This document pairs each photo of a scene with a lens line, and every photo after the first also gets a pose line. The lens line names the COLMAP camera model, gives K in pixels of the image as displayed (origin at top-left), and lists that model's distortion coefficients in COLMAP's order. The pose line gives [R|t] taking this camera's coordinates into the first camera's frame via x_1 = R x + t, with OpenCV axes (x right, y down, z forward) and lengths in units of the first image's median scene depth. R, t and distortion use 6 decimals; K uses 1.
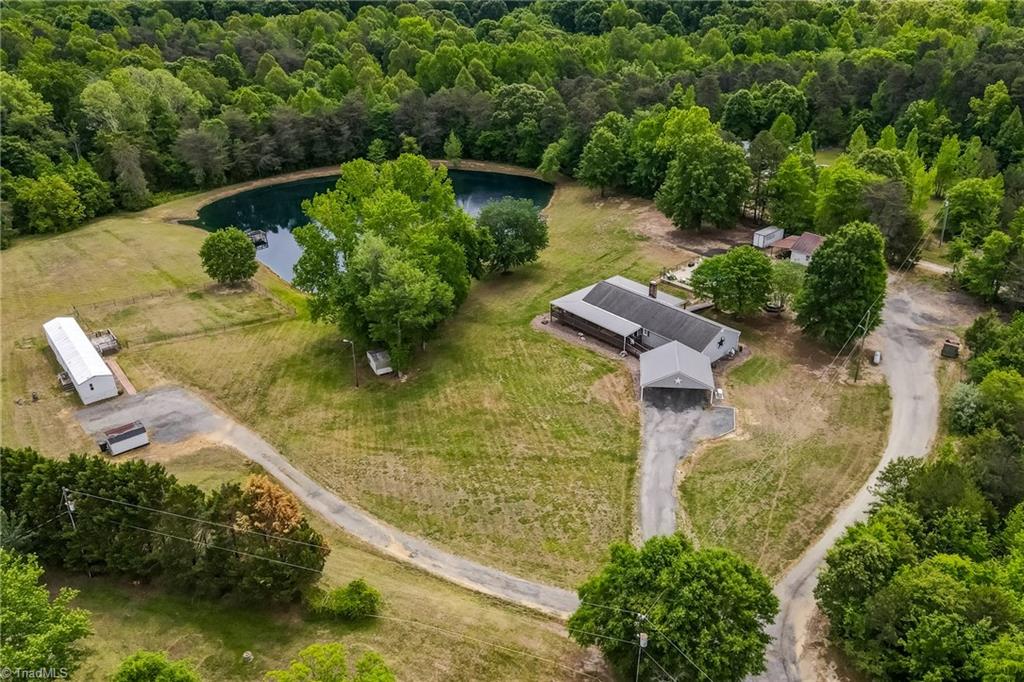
lens RADIAL K [[776.1, 0, 512.0], [0, 776.1, 341.0], [0, 0, 1]] dist [0.003980, 0.040555]
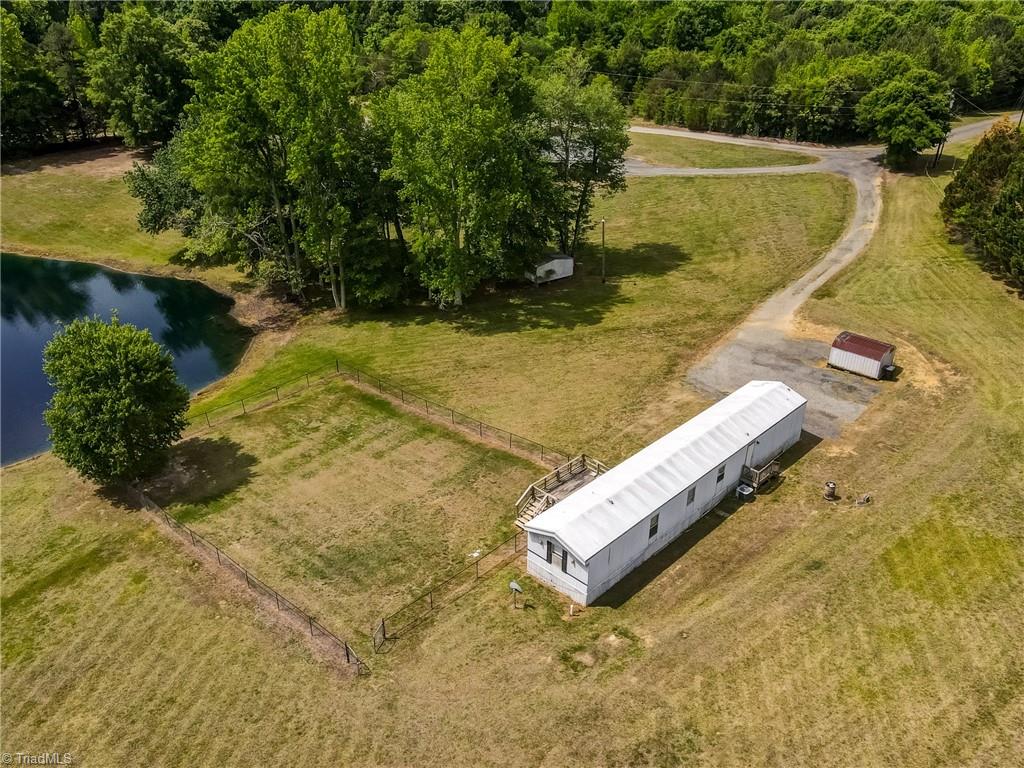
lens RADIAL K [[832.0, 0, 538.4], [0, 832.0, 414.2], [0, 0, 1]] dist [0.014513, 0.009253]
pose [[-0.152342, -0.469466, 0.869709, -0.600216], [0.446443, 0.752397, 0.484342, -0.166585], [-0.881749, 0.462061, 0.094968, 0.658395]]
